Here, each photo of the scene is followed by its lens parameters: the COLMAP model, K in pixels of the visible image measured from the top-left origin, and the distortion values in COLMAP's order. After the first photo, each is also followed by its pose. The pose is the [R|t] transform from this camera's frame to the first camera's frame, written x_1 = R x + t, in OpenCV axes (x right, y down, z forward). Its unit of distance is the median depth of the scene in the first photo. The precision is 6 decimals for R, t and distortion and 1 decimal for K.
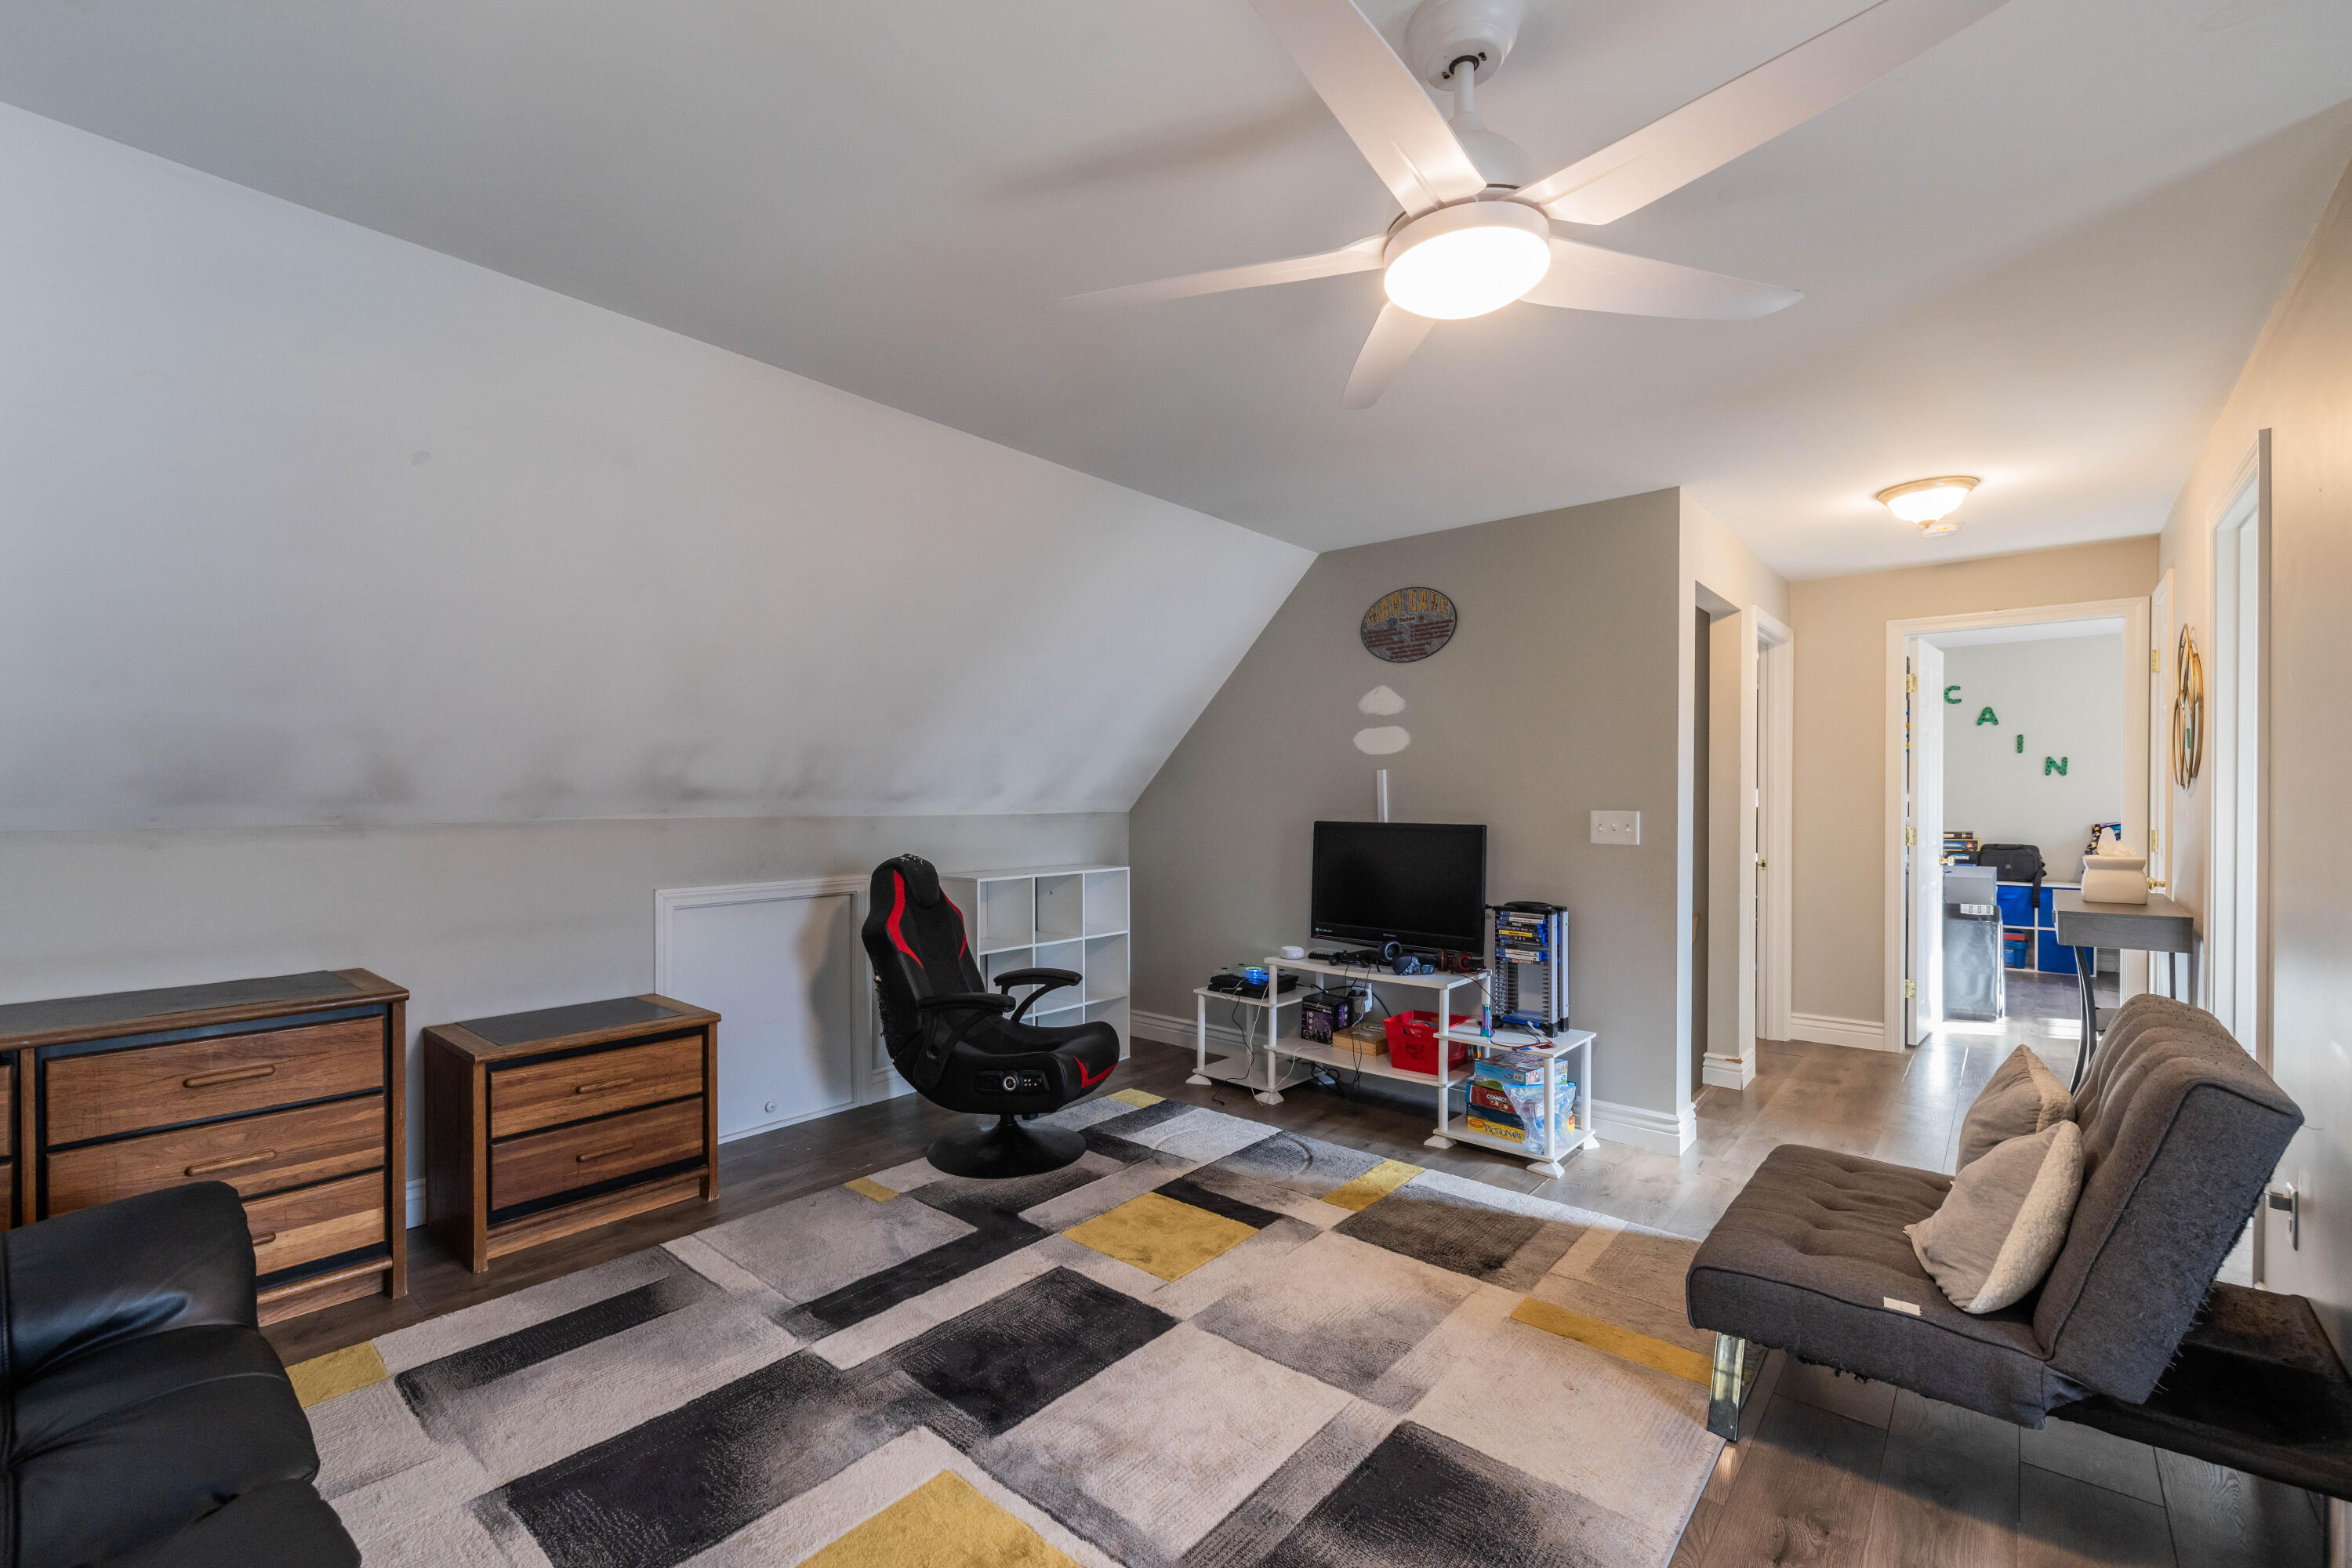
lens RADIAL K [[994.3, 0, 1159.8], [0, 994.3, 808.4], [0, 0, 1]] dist [-0.000029, 0.000209]
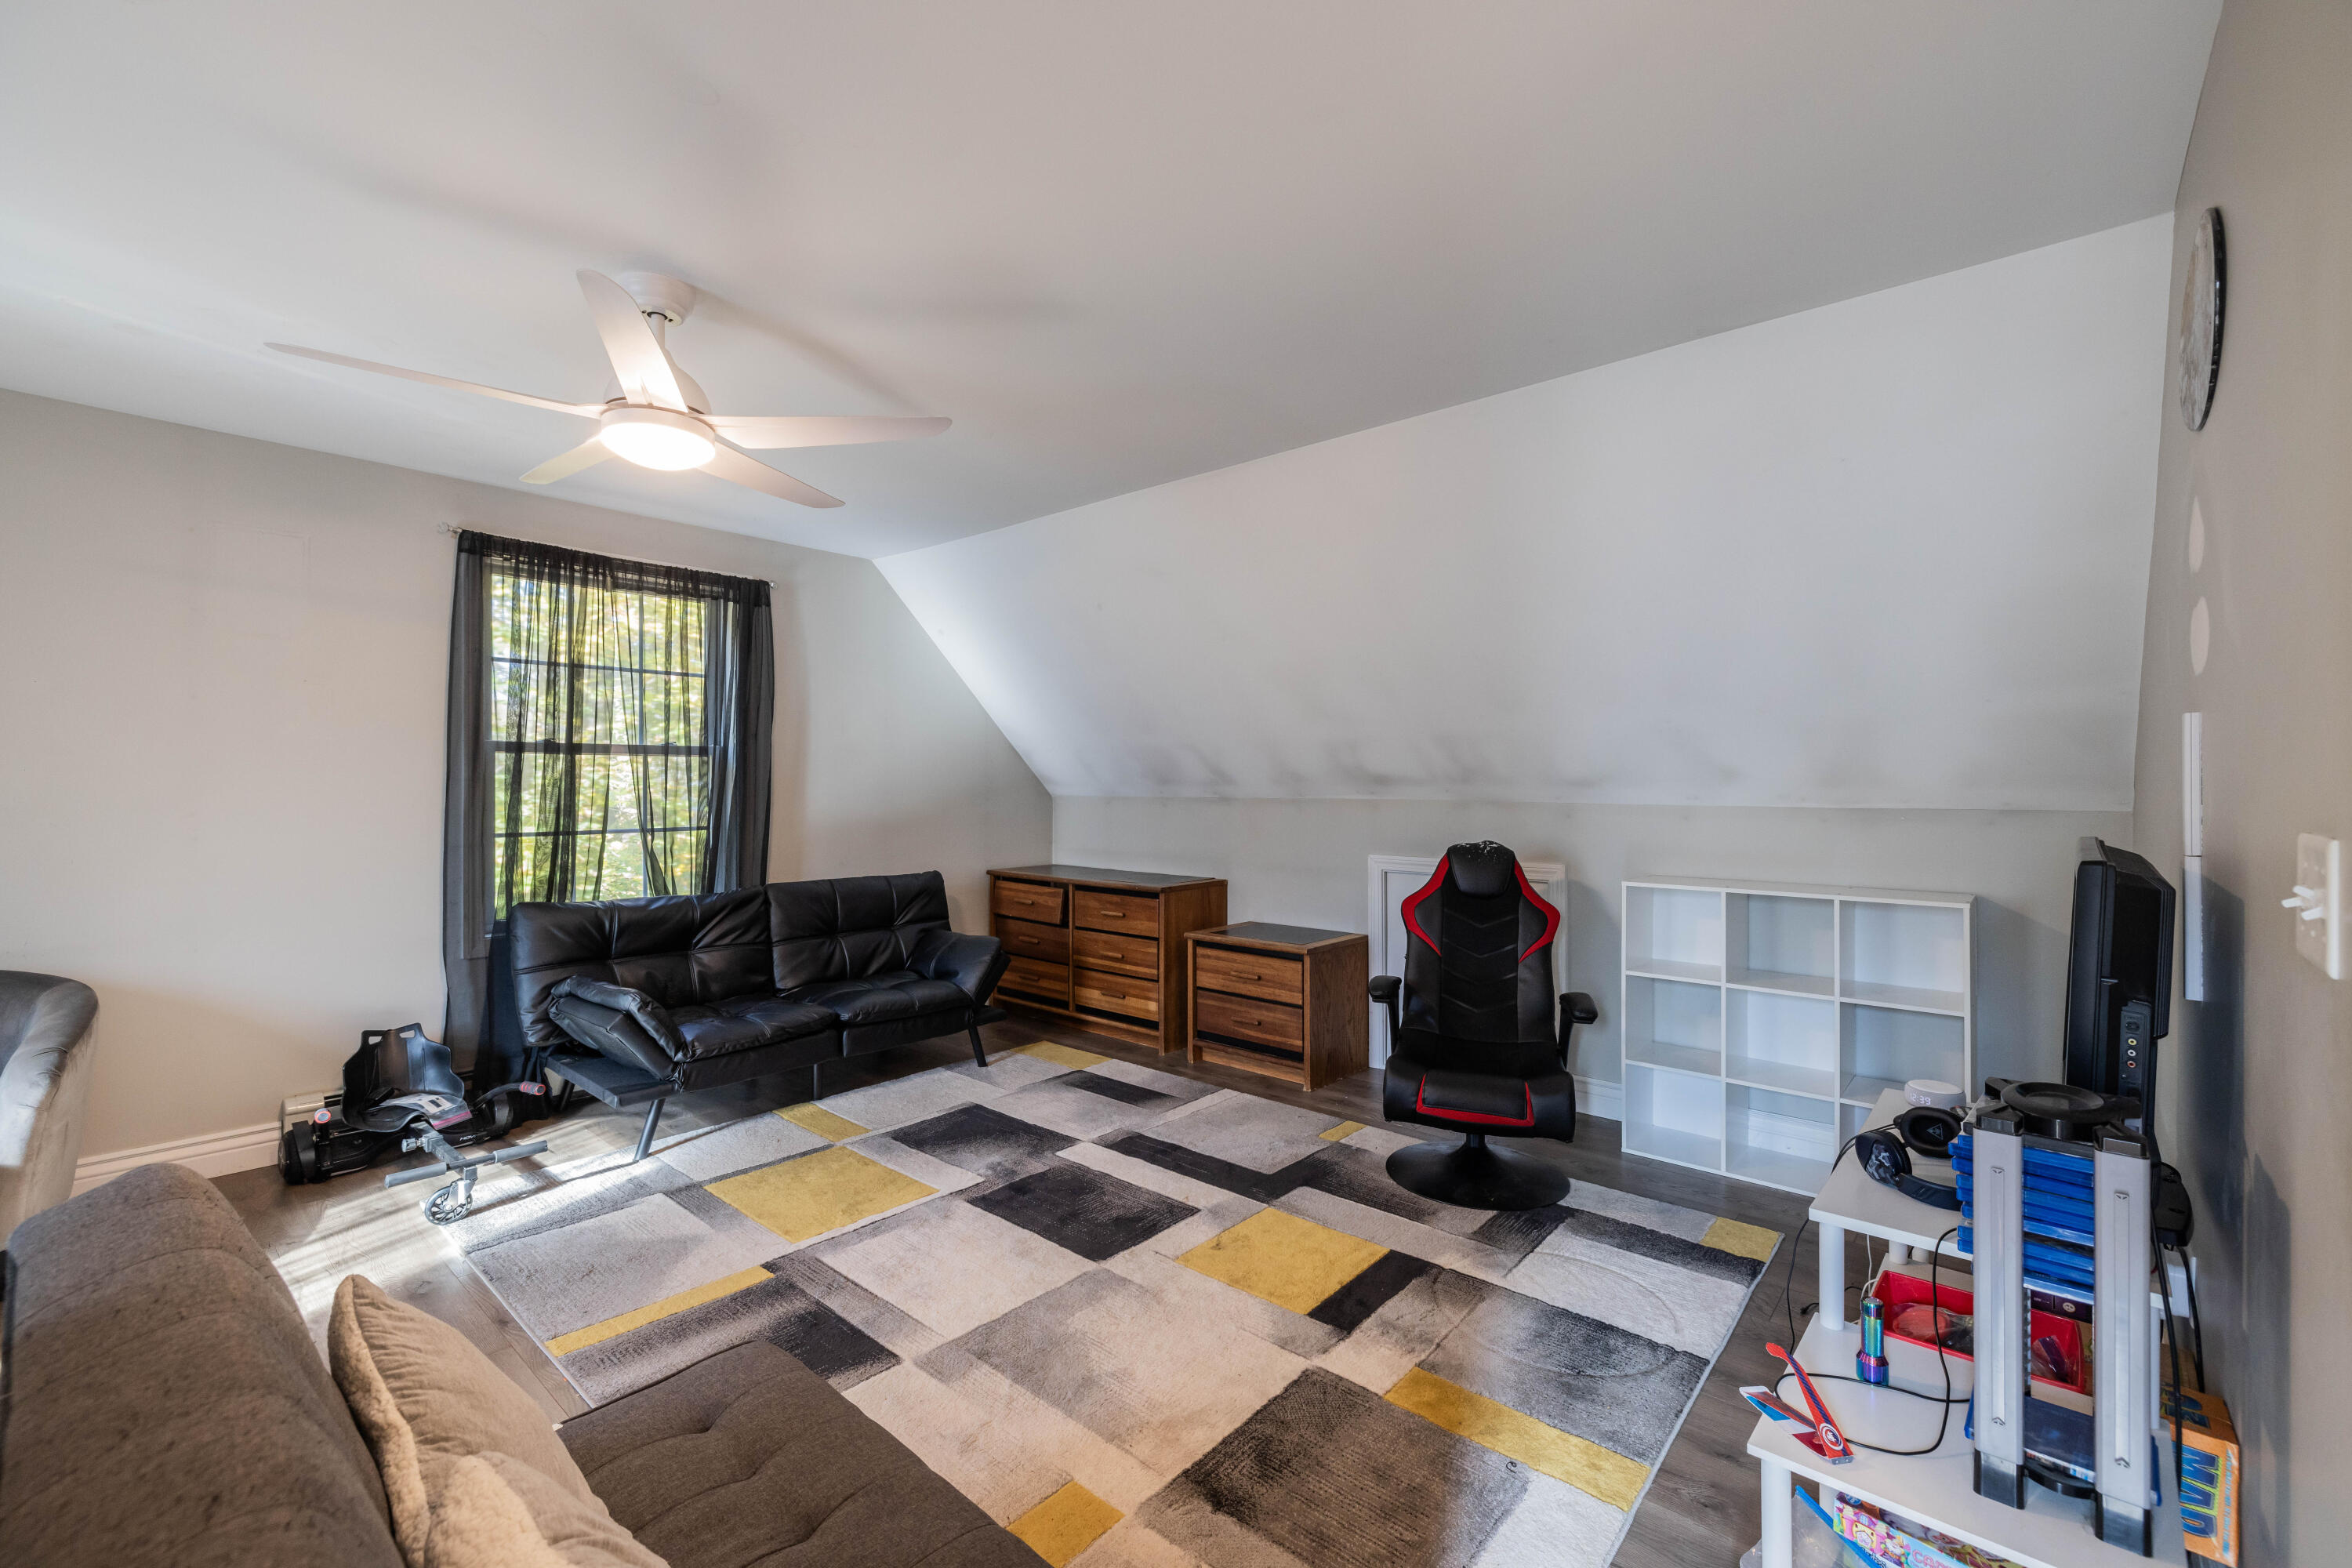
lens RADIAL K [[979.3, 0, 1176.0], [0, 979.3, 784.0], [0, 0, 1]] dist [-0.001167, -0.000055]
pose [[-0.007106, 0.002043, -0.999973, 0.763617], [-0.012782, 0.999916, 0.002133, -0.009053], [0.999893, 0.012797, -0.007079, 0.758408]]
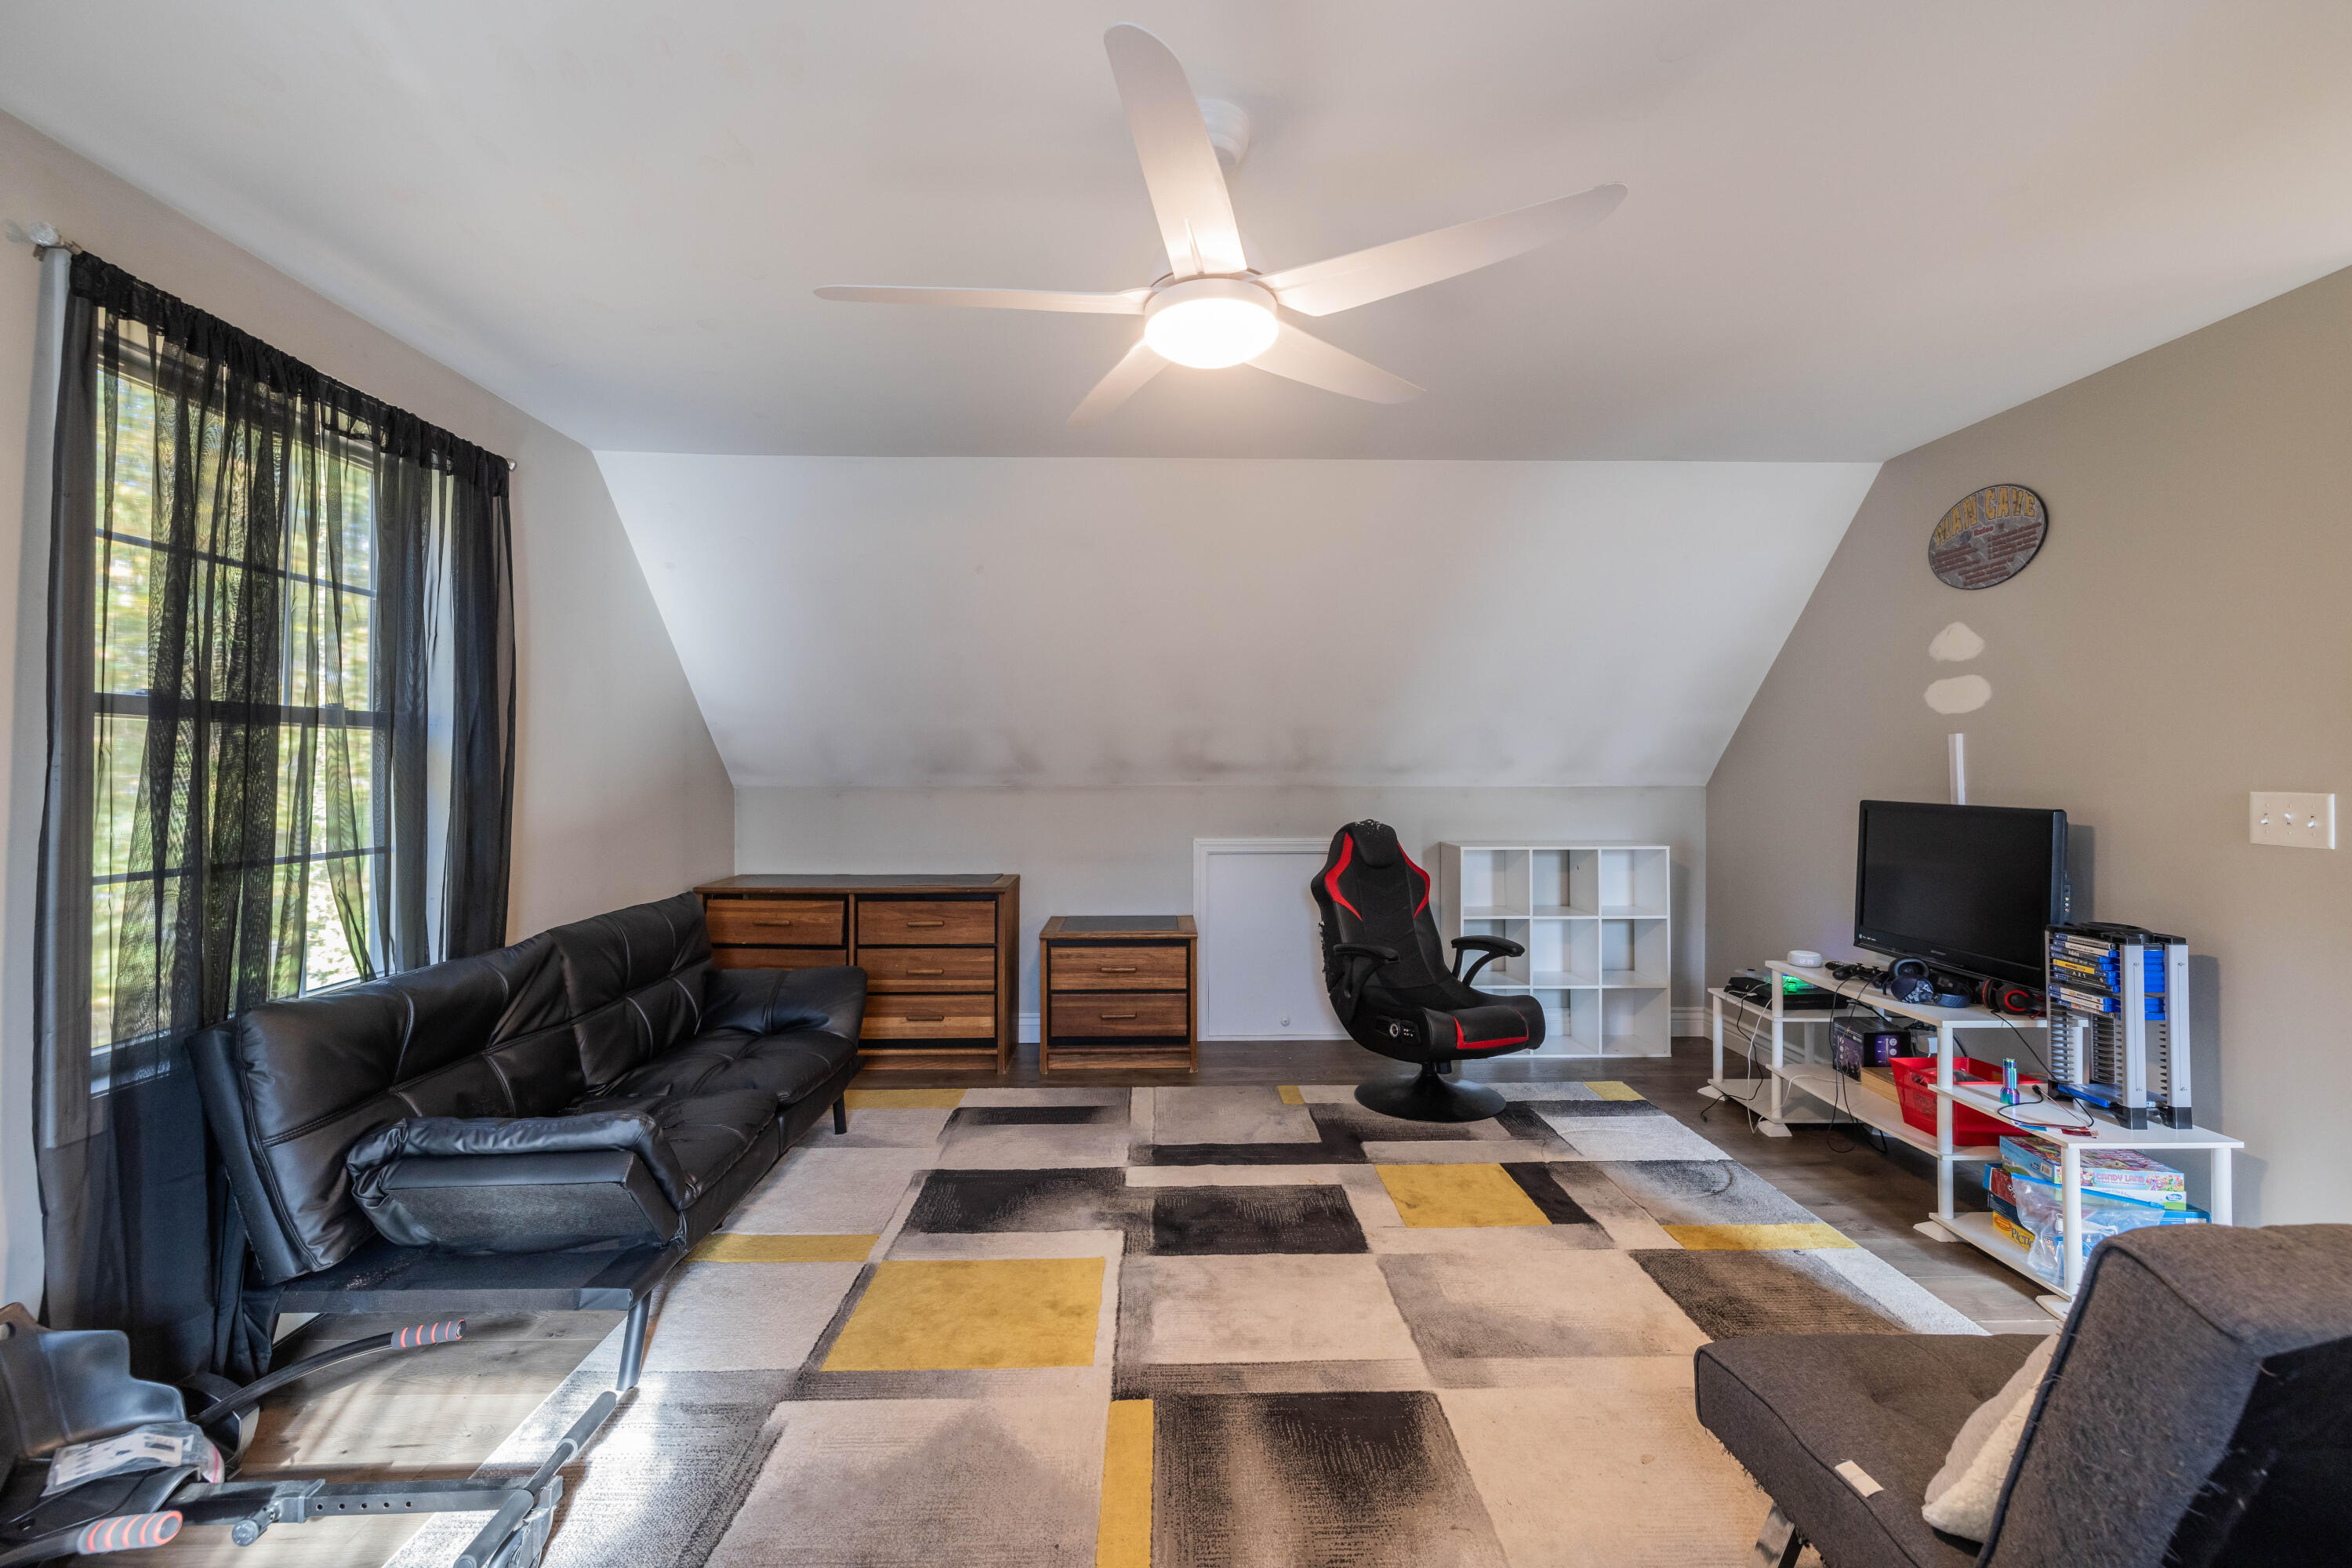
lens RADIAL K [[999.6, 0, 1179.1], [0, 999.6, 758.9], [0, 0, 1]] dist [-0.000726, -0.000164]
pose [[0.673855, -0.007236, -0.738828, 0.483293], [-0.008093, 0.999820, -0.017174, -0.002557], [0.738819, 0.017552, 0.673675, 0.070054]]
